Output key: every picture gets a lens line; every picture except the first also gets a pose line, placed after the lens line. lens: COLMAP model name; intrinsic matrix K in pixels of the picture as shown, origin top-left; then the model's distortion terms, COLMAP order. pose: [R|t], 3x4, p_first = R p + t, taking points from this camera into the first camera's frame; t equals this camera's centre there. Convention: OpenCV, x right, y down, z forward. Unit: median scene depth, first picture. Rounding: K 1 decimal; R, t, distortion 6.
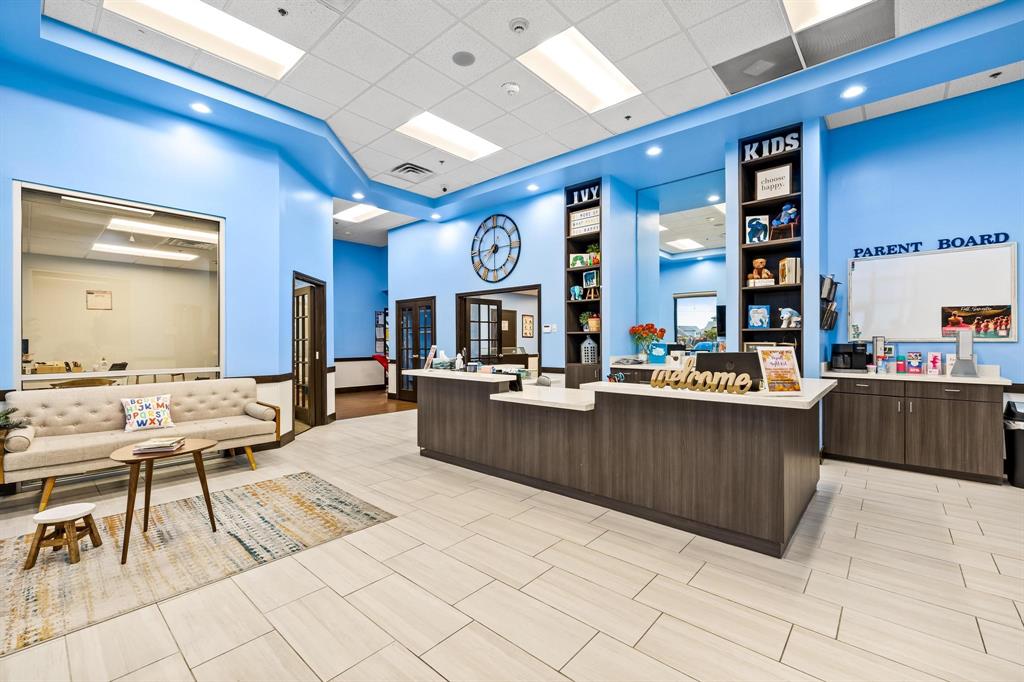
lens RADIAL K [[434.5, 0, 521.4], [0, 434.5, 340.7], [0, 0, 1]] dist [0.006372, -0.000606]
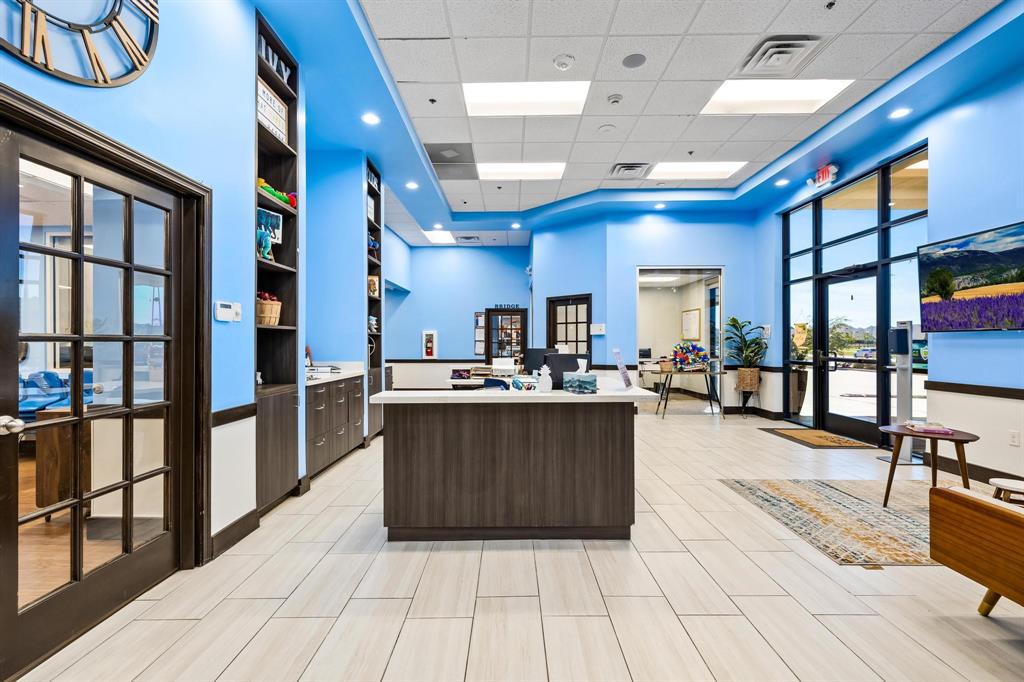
lens RADIAL K [[434.5, 0, 501.8], [0, 434.5, 342.9], [0, 0, 1]] dist [0.006372, -0.000606]
pose [[-0.629614, 0.003200, 0.776901, -0.598711], [0.003360, 0.999993, -0.001396, 0.002294], [-0.776900, 0.001732, -0.629621, 1.559421]]
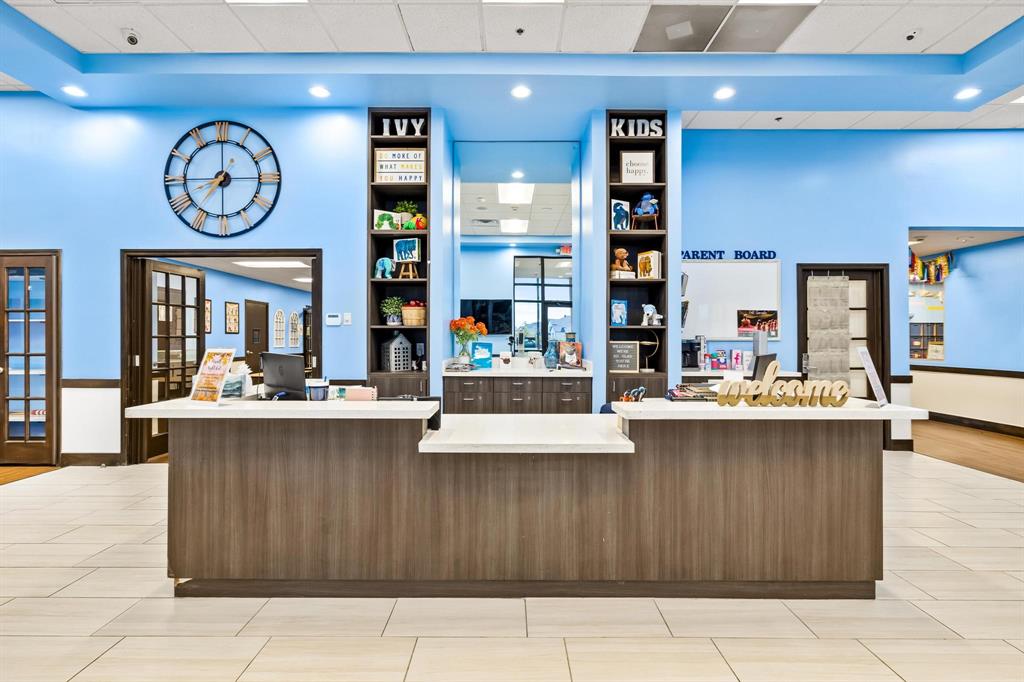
lens RADIAL K [[490.3, 0, 517.7], [0, 490.3, 336.6], [0, 0, 1]] dist [-0.006048, 0.001796]
pose [[0.757586, 0.005609, 0.652711, -0.305325], [-0.002550, 0.999981, -0.005634, 0.000629], [-0.652730, 0.002604, 0.757586, 0.409596]]
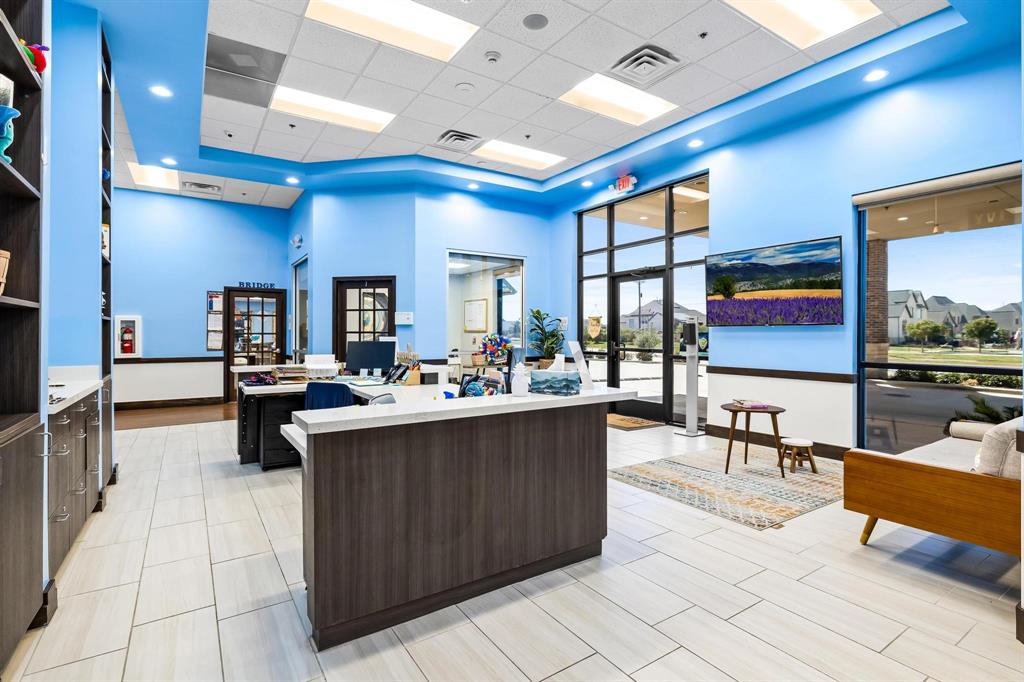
lens RADIAL K [[490.3, 0, 498.2], [0, 490.3, 333.2], [0, 0, 1]] dist [-0.006048, 0.001796]
pose [[-0.952264, 0.002151, 0.305268, -0.306302], [0.001650, 0.999997, -0.001898, 0.001161], [-0.305271, -0.001304, -0.952265, 1.659625]]
